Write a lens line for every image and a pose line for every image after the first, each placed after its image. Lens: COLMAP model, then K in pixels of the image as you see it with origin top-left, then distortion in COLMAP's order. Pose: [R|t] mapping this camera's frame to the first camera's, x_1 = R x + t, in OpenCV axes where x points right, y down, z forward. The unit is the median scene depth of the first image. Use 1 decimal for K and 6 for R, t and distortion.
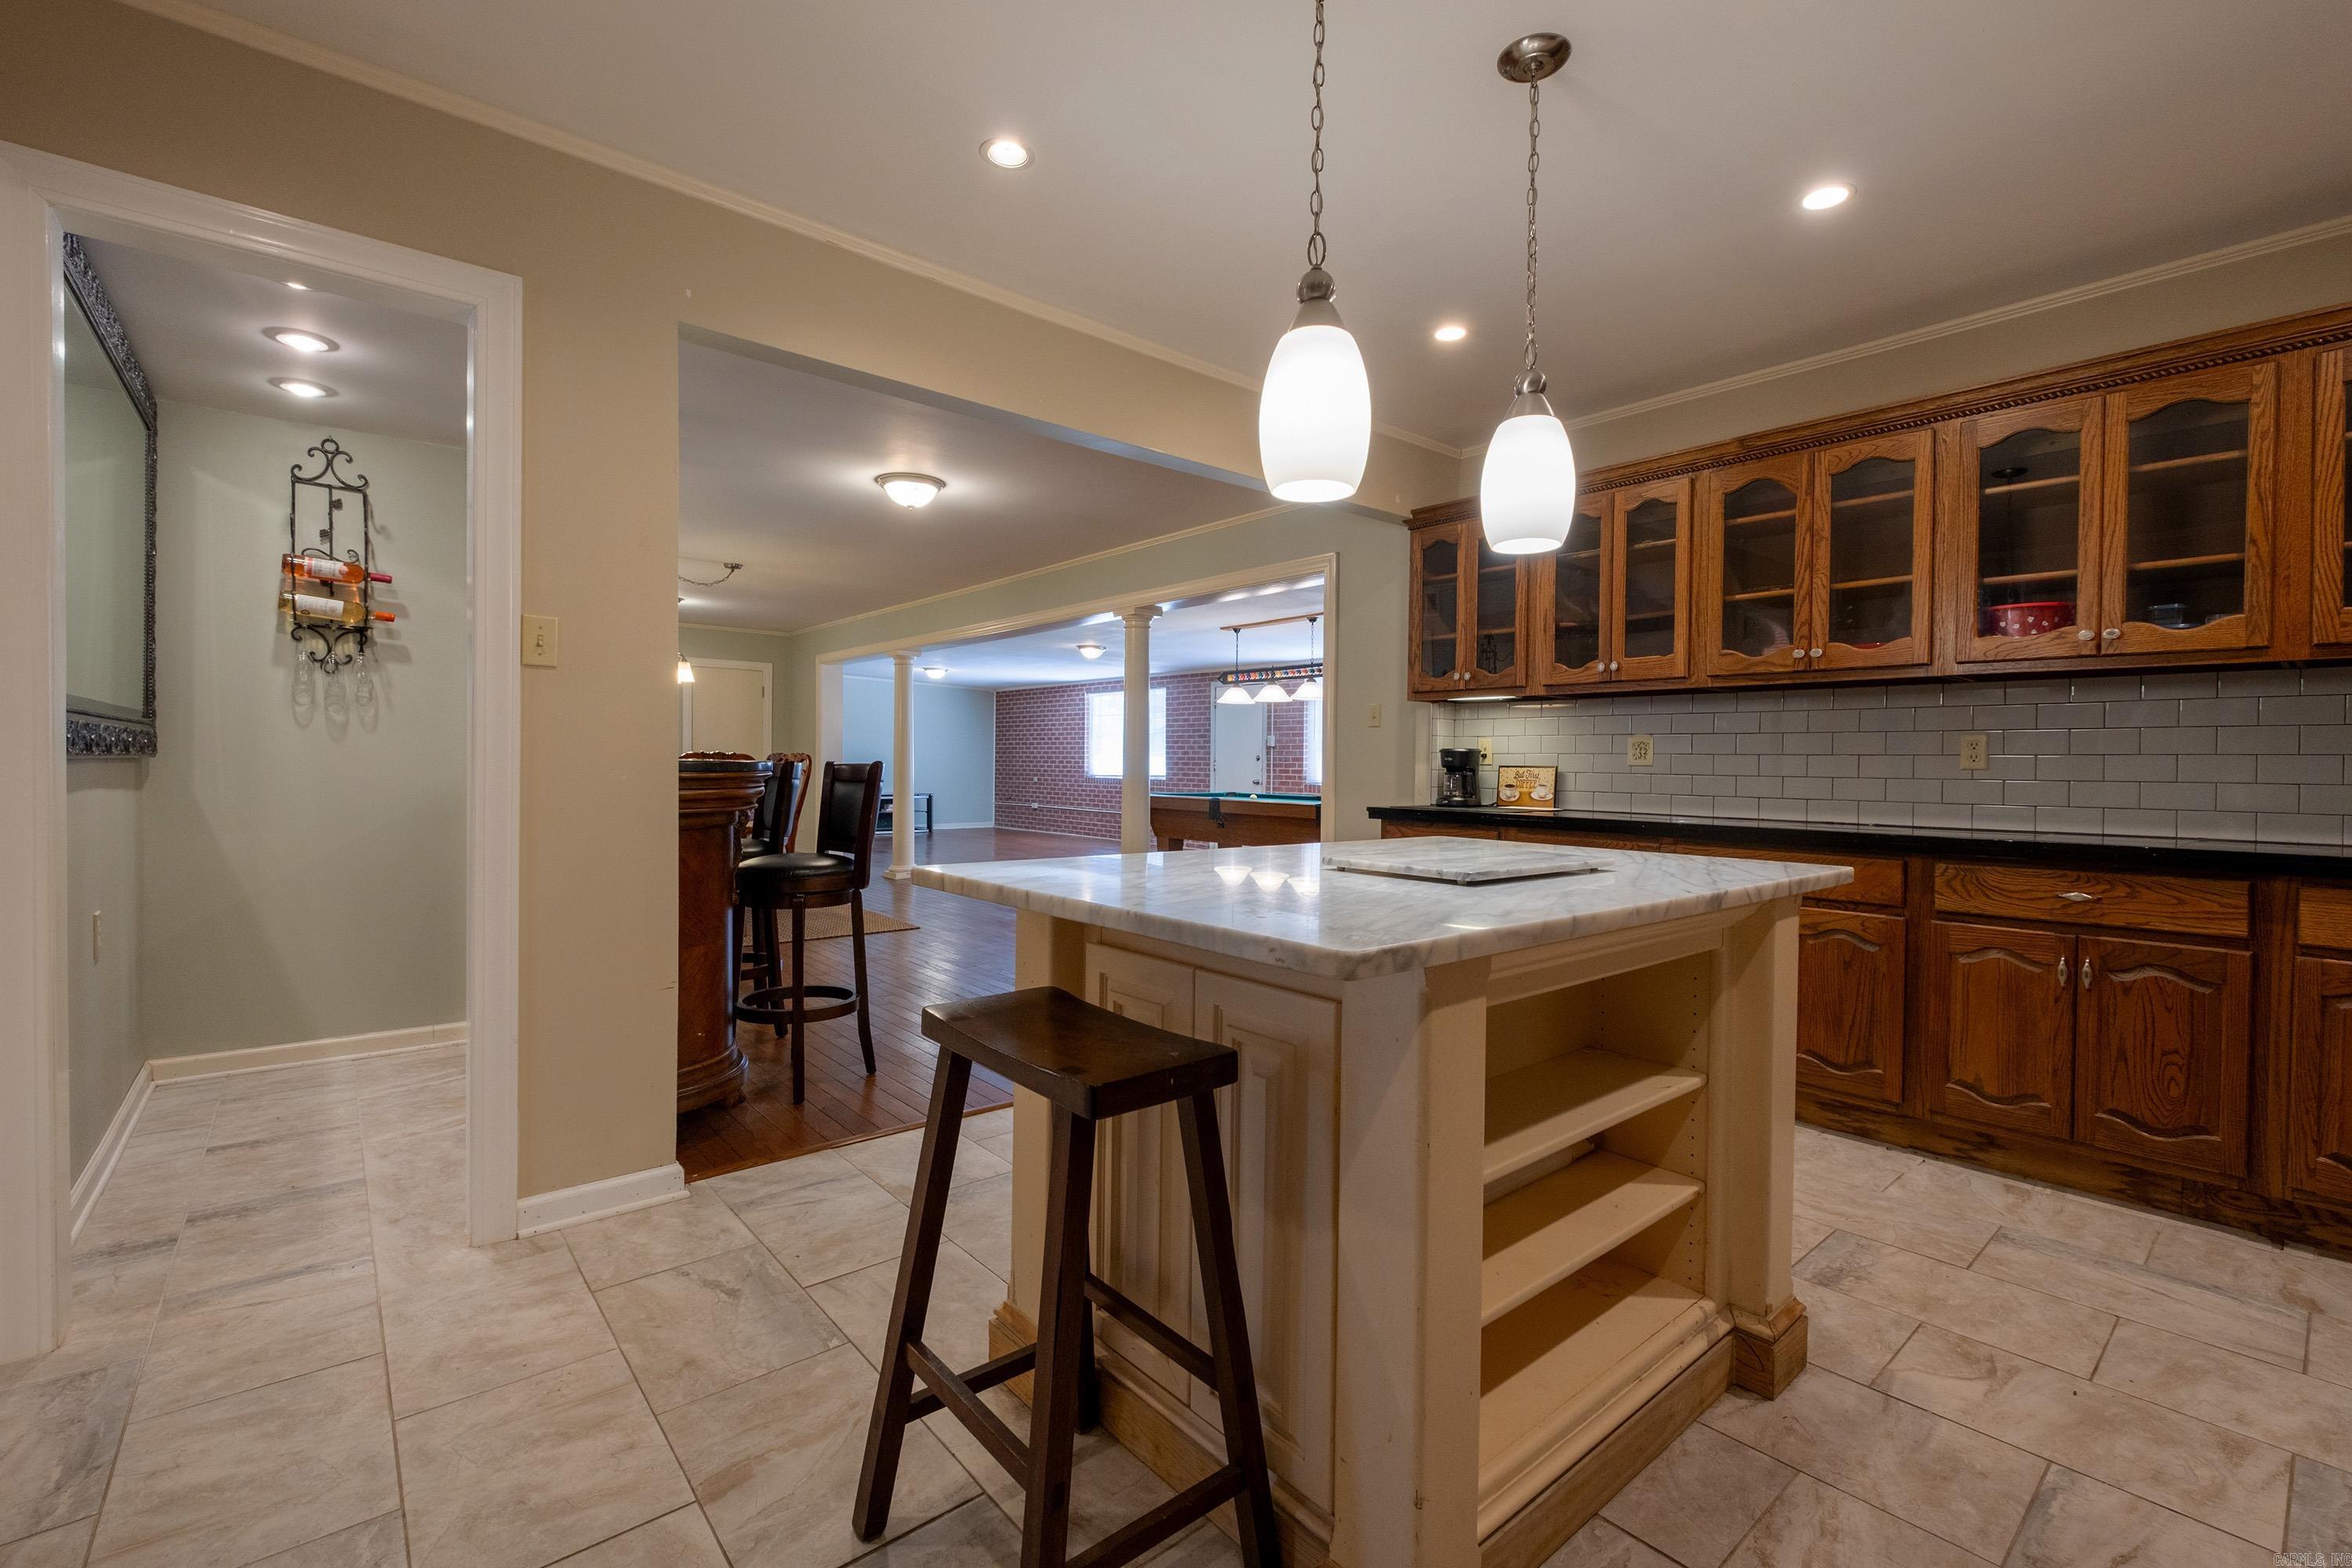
lens RADIAL K [[1008.8, 0, 1178.2], [0, 1008.8, 776.2], [0, 0, 1]] dist [0.002465, -0.000859]
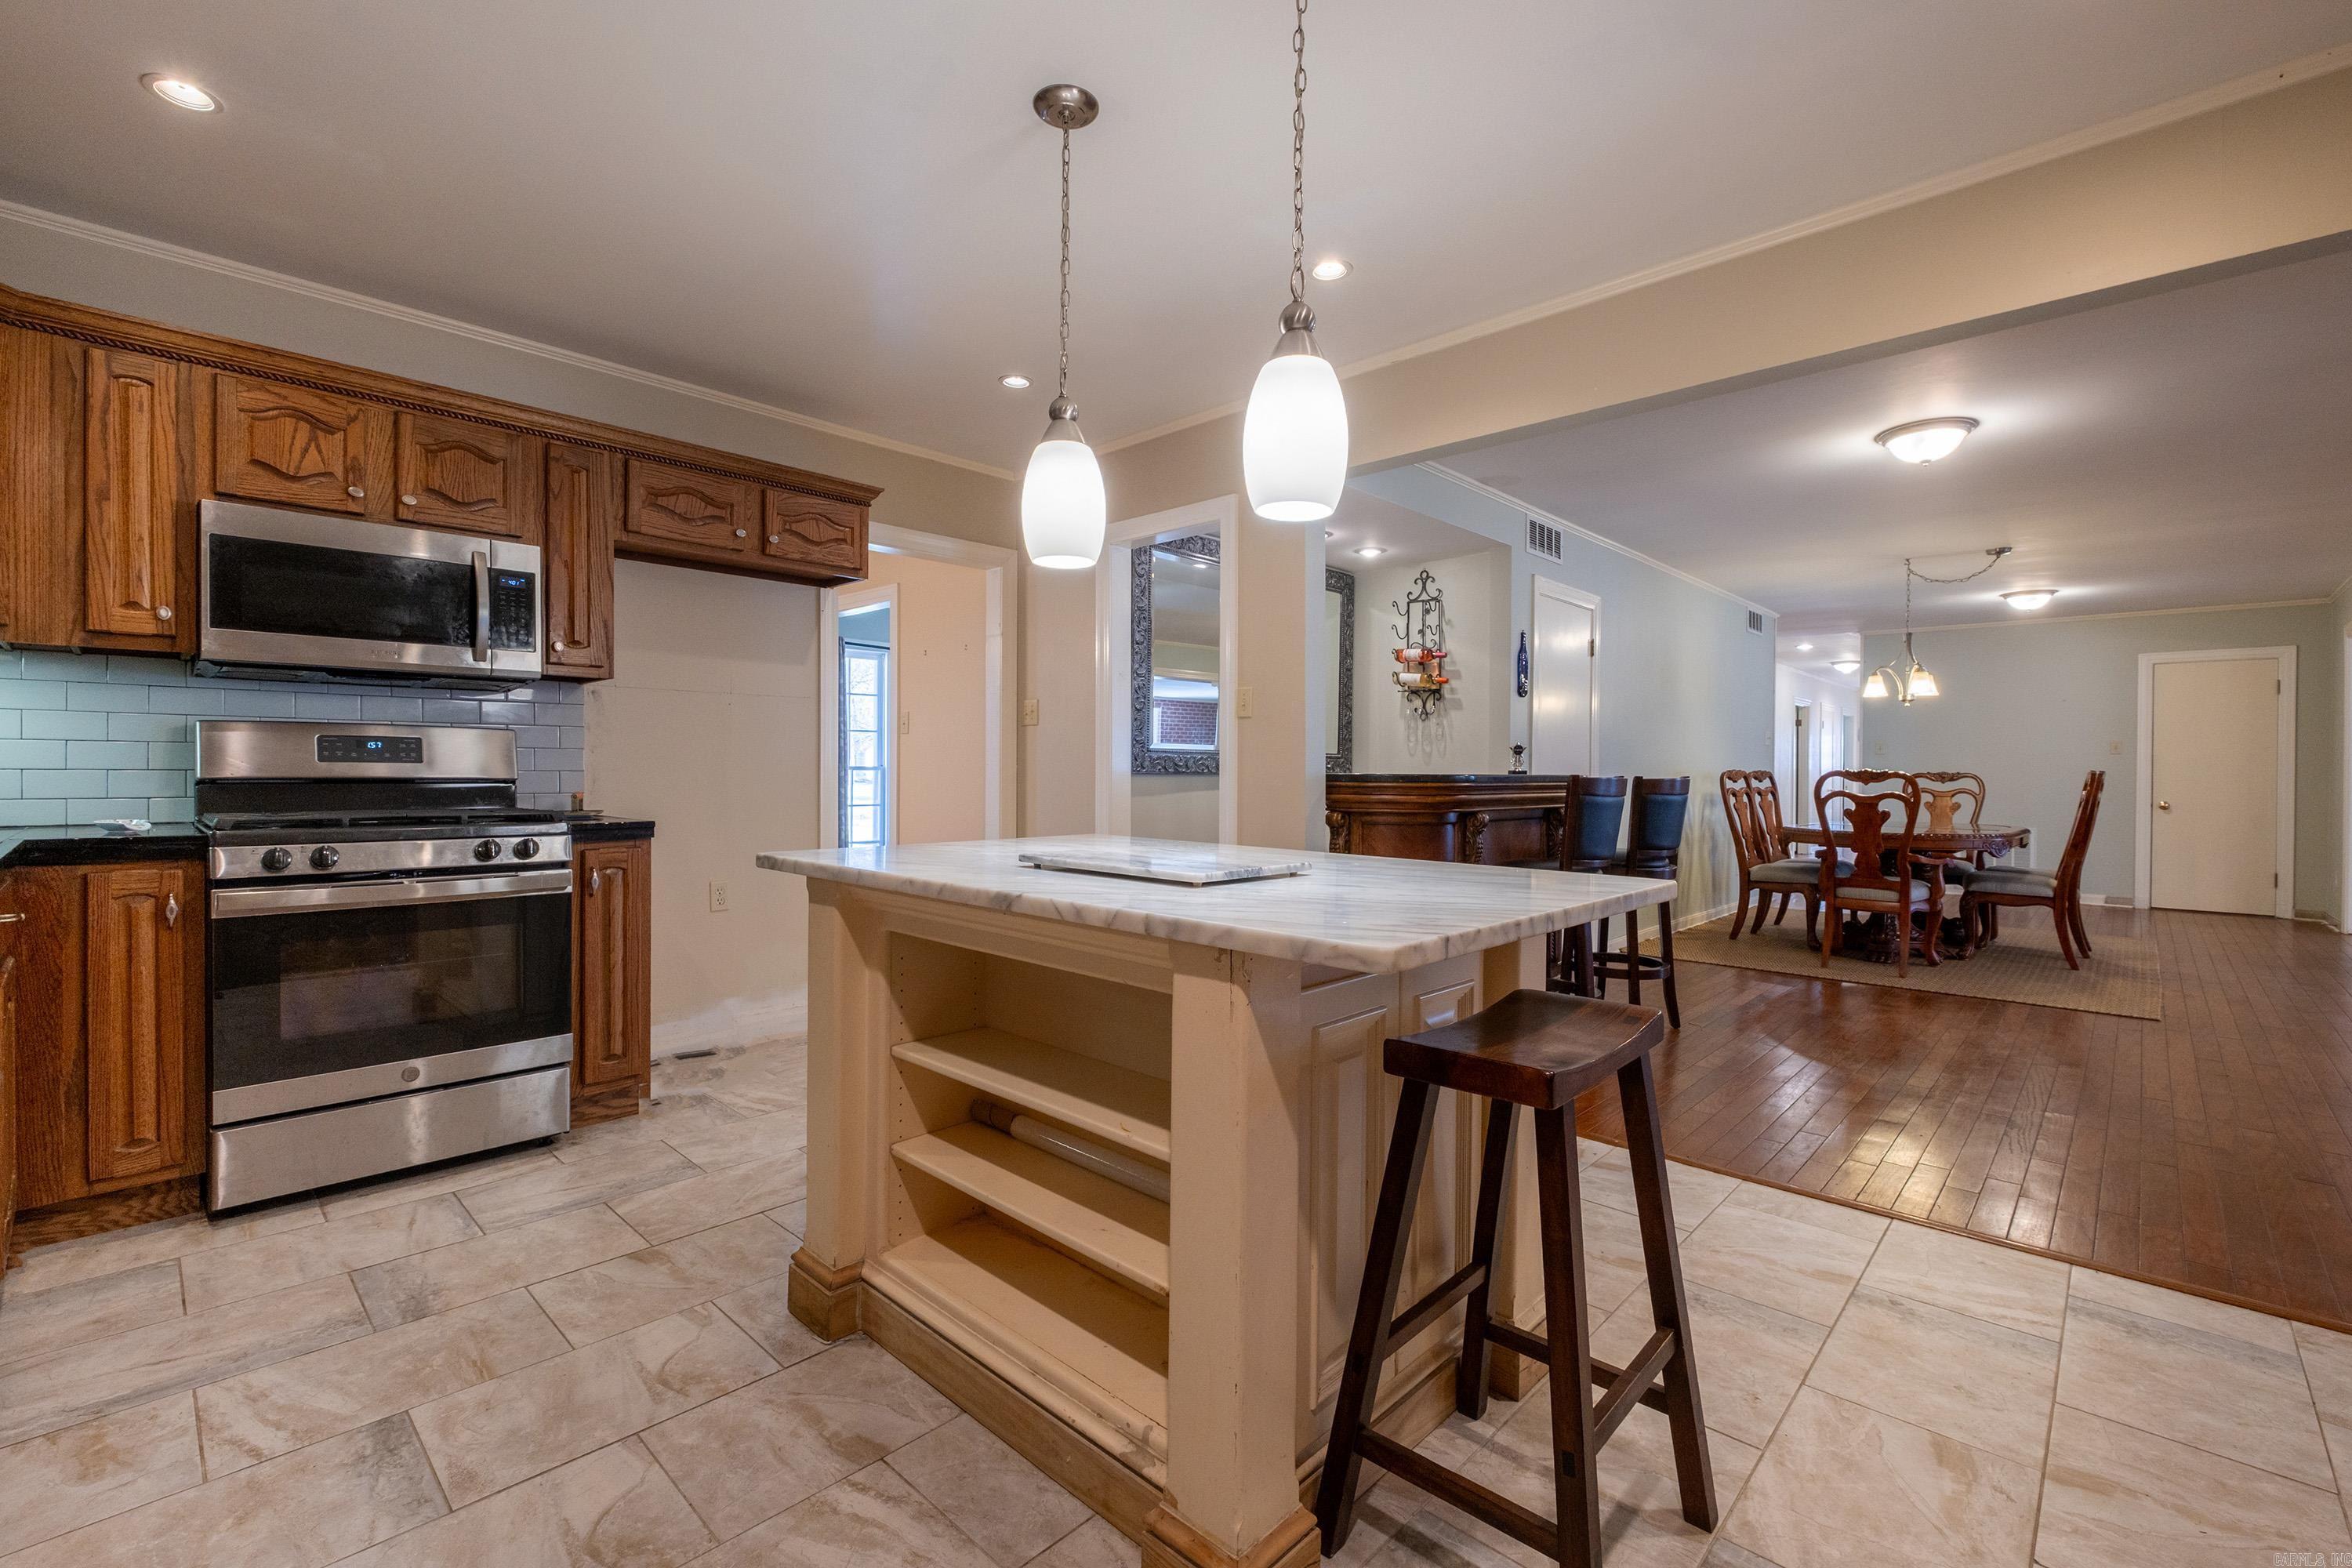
lens RADIAL K [[1008.8, 0, 1178.2], [0, 1008.8, 776.2], [0, 0, 1]] dist [0.002465, -0.000859]
pose [[0.111908, 0.000523, -0.993718, 0.669503], [-0.029936, 0.999548, -0.002845, -0.000391], [0.993268, 0.030066, 0.111873, 0.459499]]
